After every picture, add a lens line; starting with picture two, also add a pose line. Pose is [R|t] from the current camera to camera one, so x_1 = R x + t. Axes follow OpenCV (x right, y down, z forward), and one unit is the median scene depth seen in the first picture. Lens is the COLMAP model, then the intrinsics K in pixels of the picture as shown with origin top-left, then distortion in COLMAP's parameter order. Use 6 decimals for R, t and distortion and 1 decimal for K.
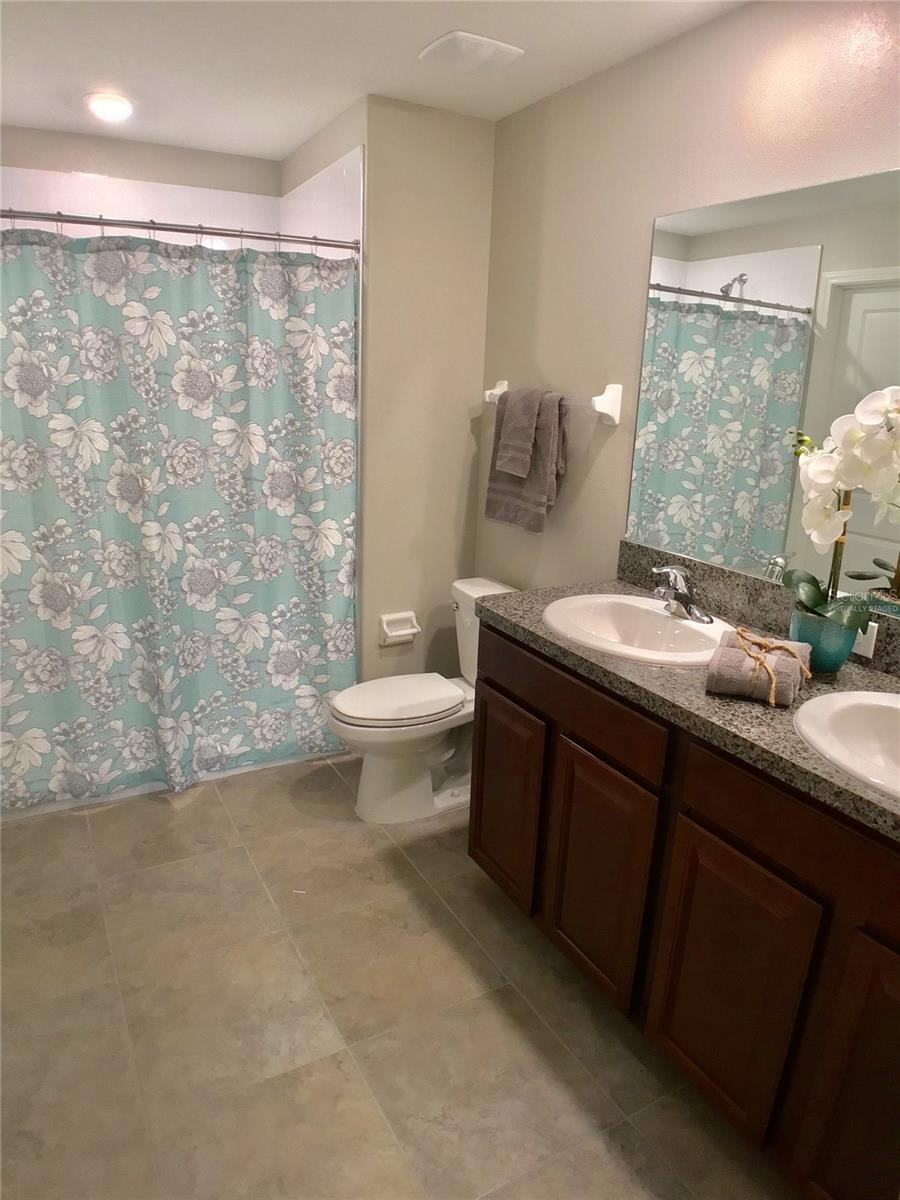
lens RADIAL K [[748.7, 0, 459.2], [0, 748.7, 604.9], [0, 0, 1]] dist [-0.077399, -0.001516]
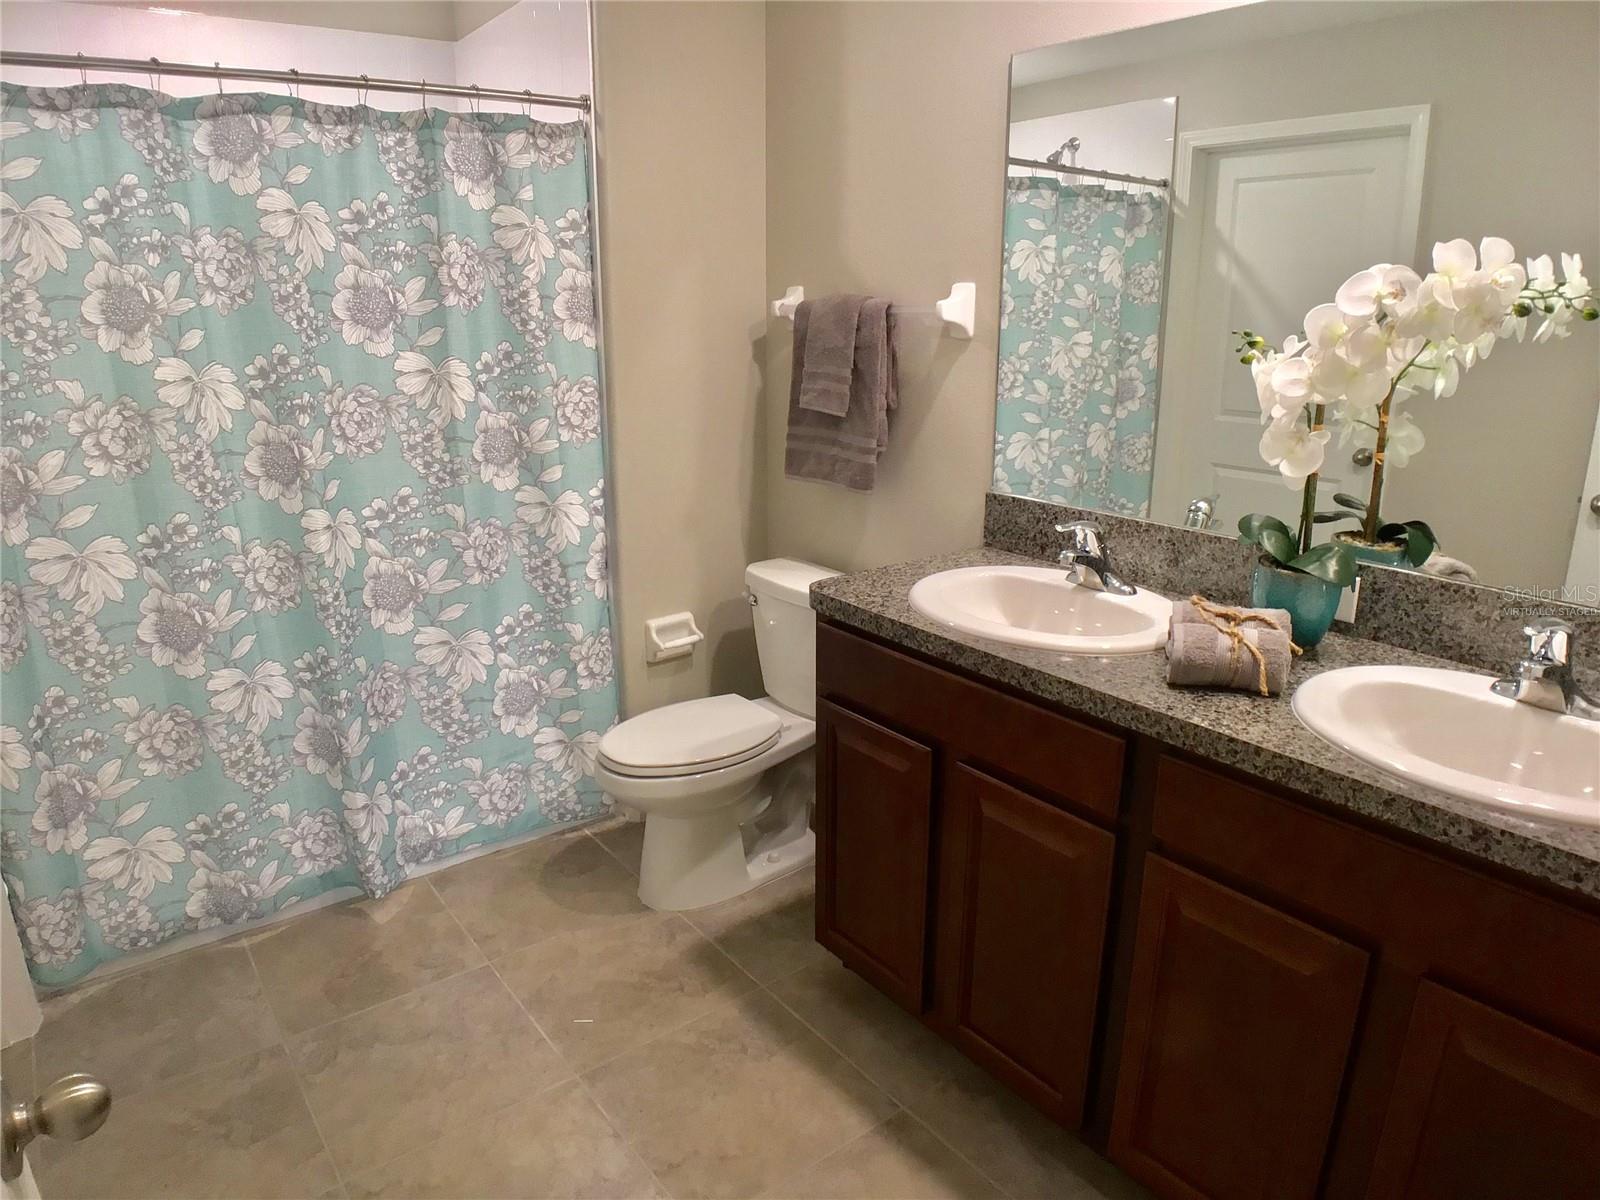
lens RADIAL K [[998.3, 0, 797.0], [0, 998.3, 600.0], [0, 0, 1]] dist [-0.077399, -0.001516]
pose [[0.988996, -0.075552, 0.127199, -0.096209], [0.075463, 0.997133, 0.005522, -0.000477], [-0.127252, 0.004138, 0.991862, 0.042328]]
